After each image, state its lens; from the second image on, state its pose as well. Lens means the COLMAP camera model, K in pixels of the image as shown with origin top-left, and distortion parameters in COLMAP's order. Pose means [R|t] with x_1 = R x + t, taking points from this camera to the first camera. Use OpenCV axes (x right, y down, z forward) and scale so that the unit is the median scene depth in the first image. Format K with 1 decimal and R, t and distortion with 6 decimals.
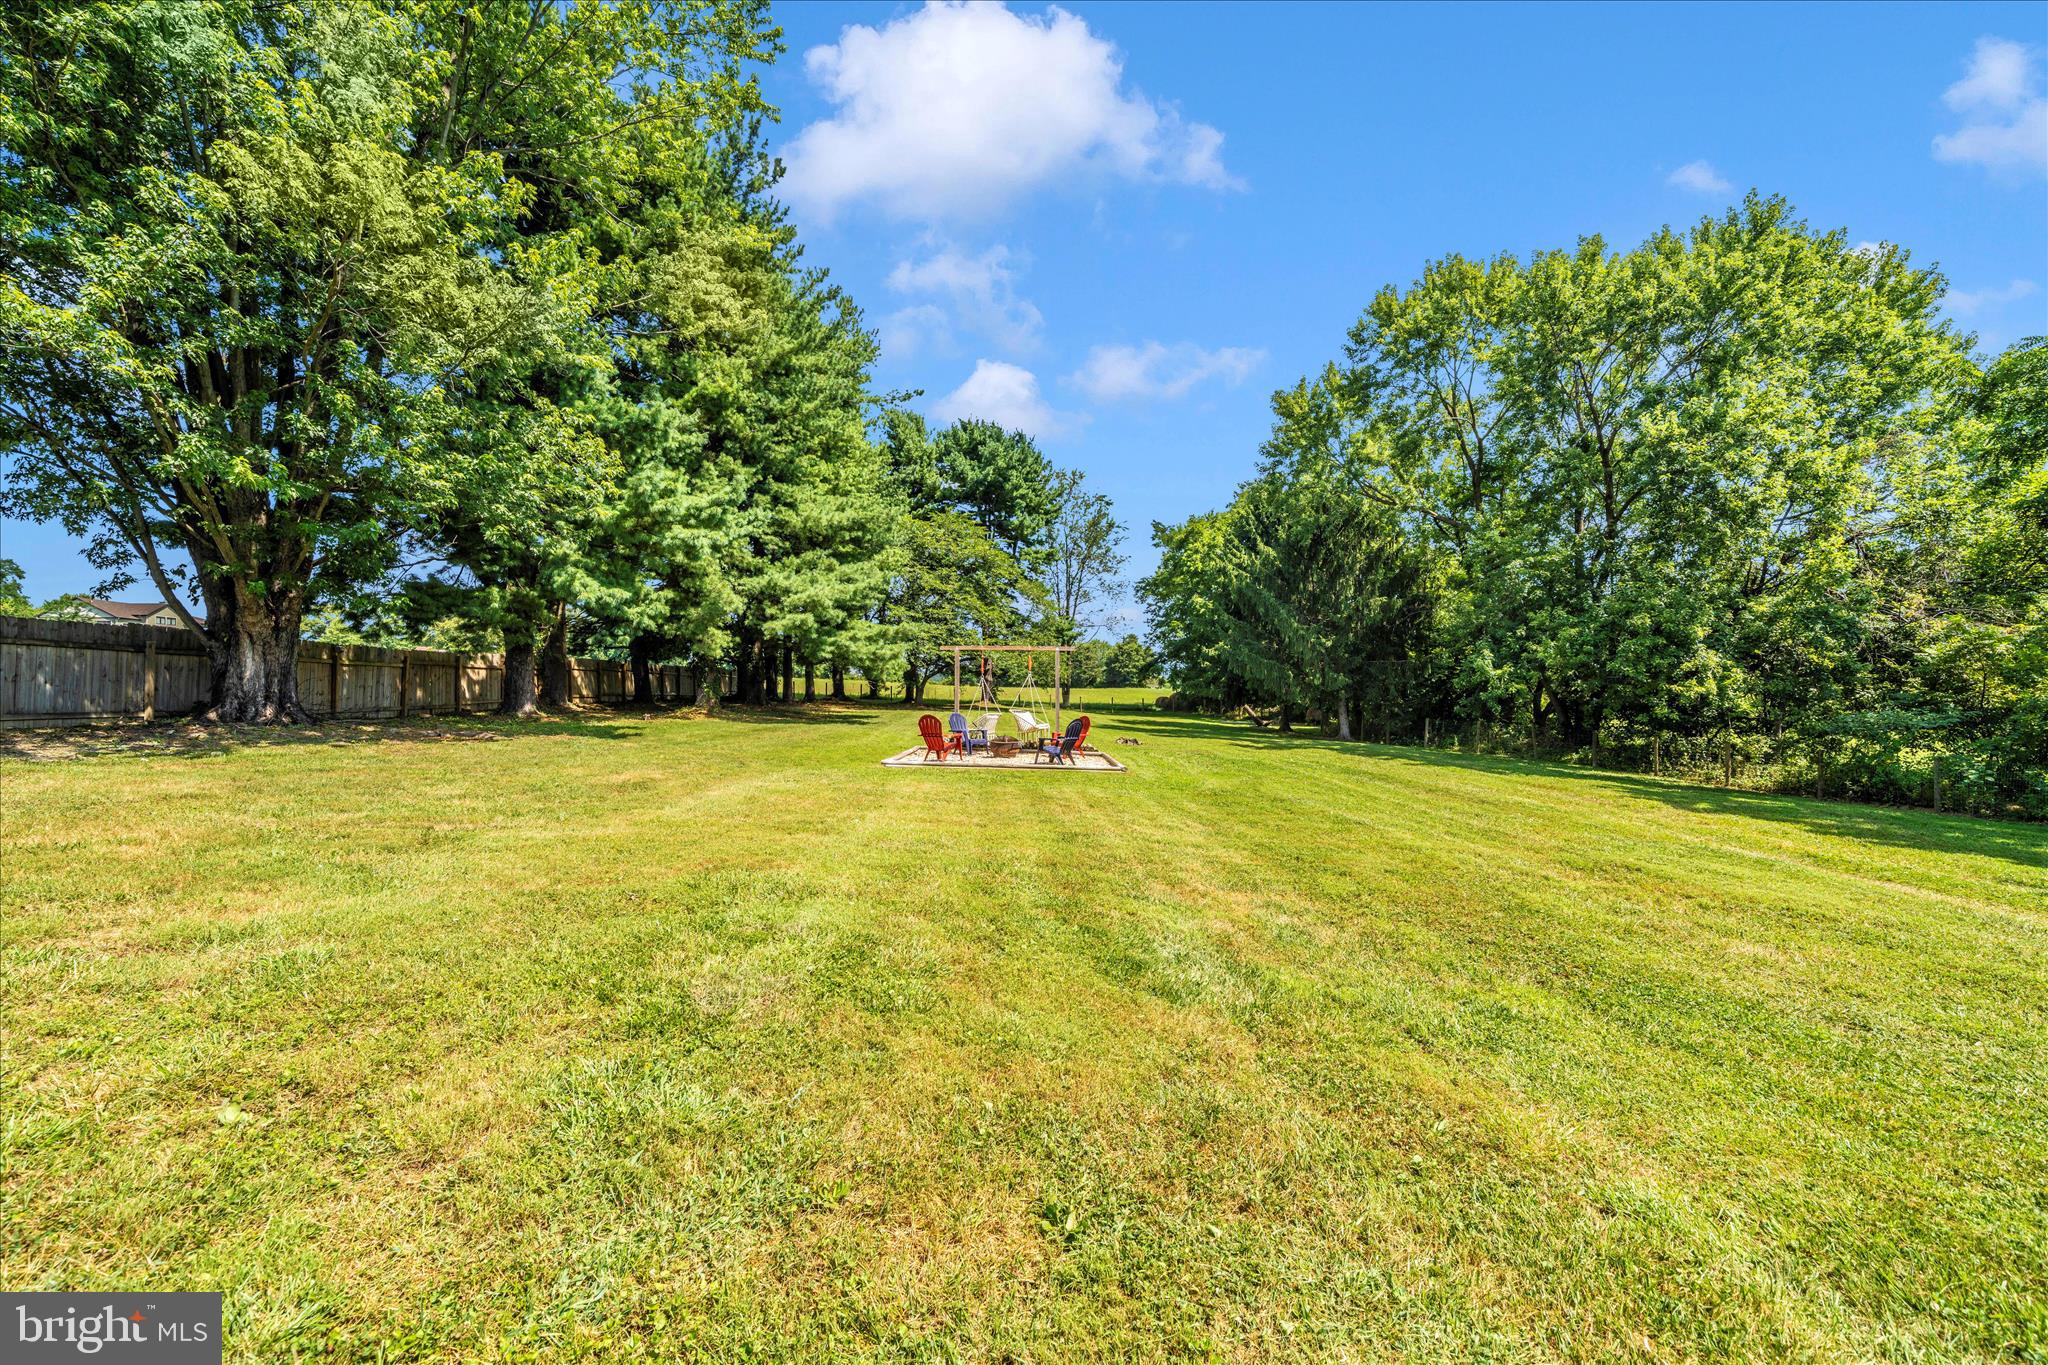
lens RADIAL K [[815.7, 0, 1037.5], [0, 815.7, 683.8], [0, 0, 1]] dist [-0.000641, 0.000064]
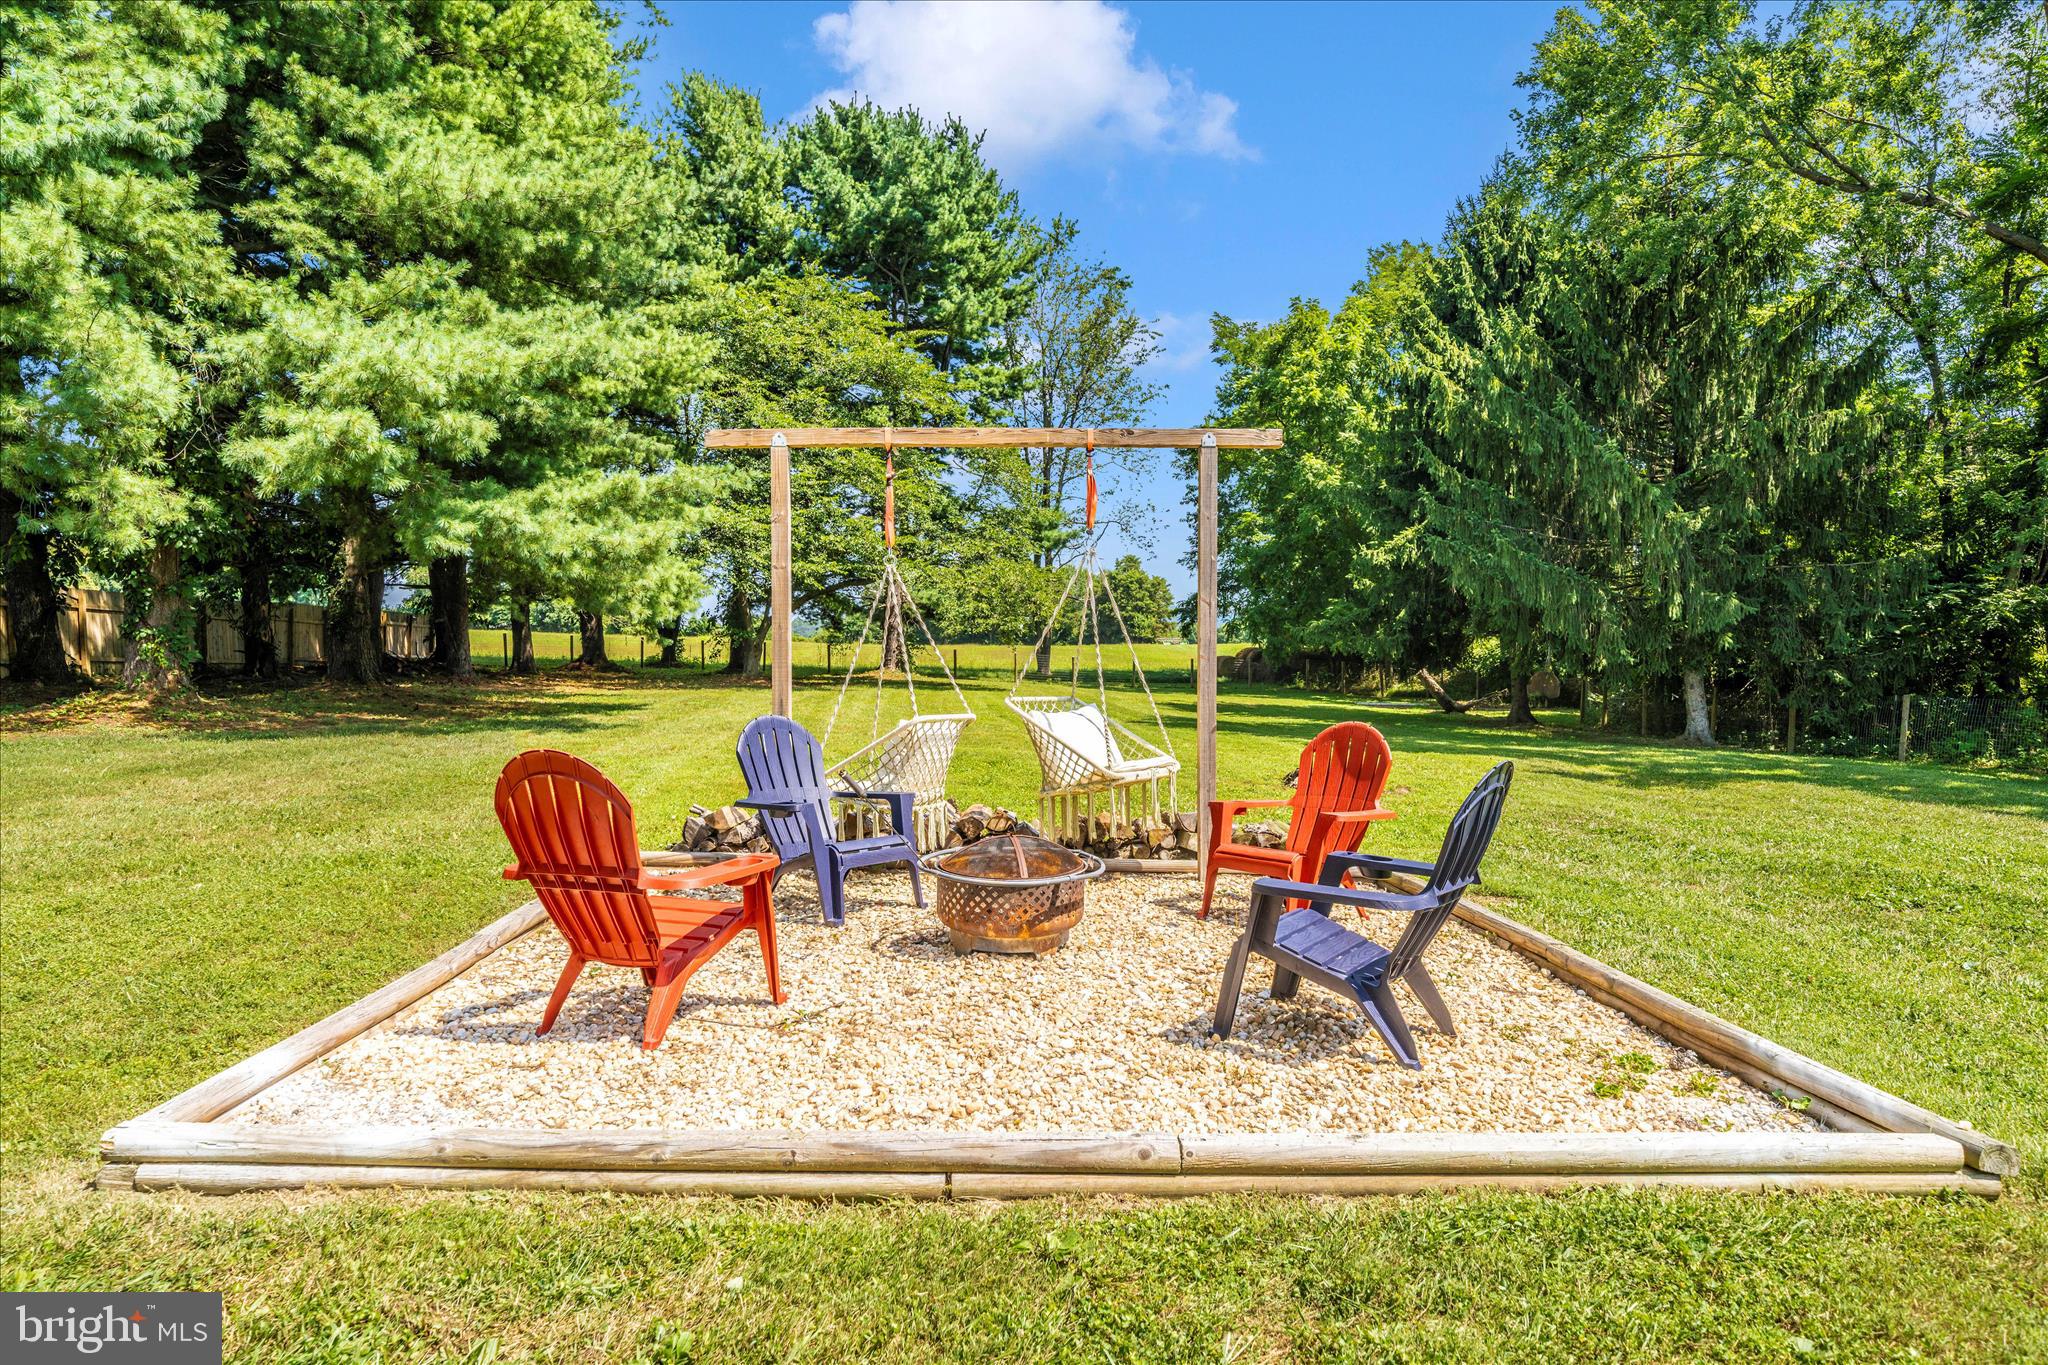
lens RADIAL K [[1244.3, 0, 1030.7], [0, 1244.3, 674.4], [0, 0, 1]] dist [-0.007083, 0.000365]
pose [[0.998681, -0.012058, 0.049916, -0.026985], [0.010702, 0.999569, 0.027336, 0.007614], [-0.050224, -0.026766, 0.998379, 0.373294]]
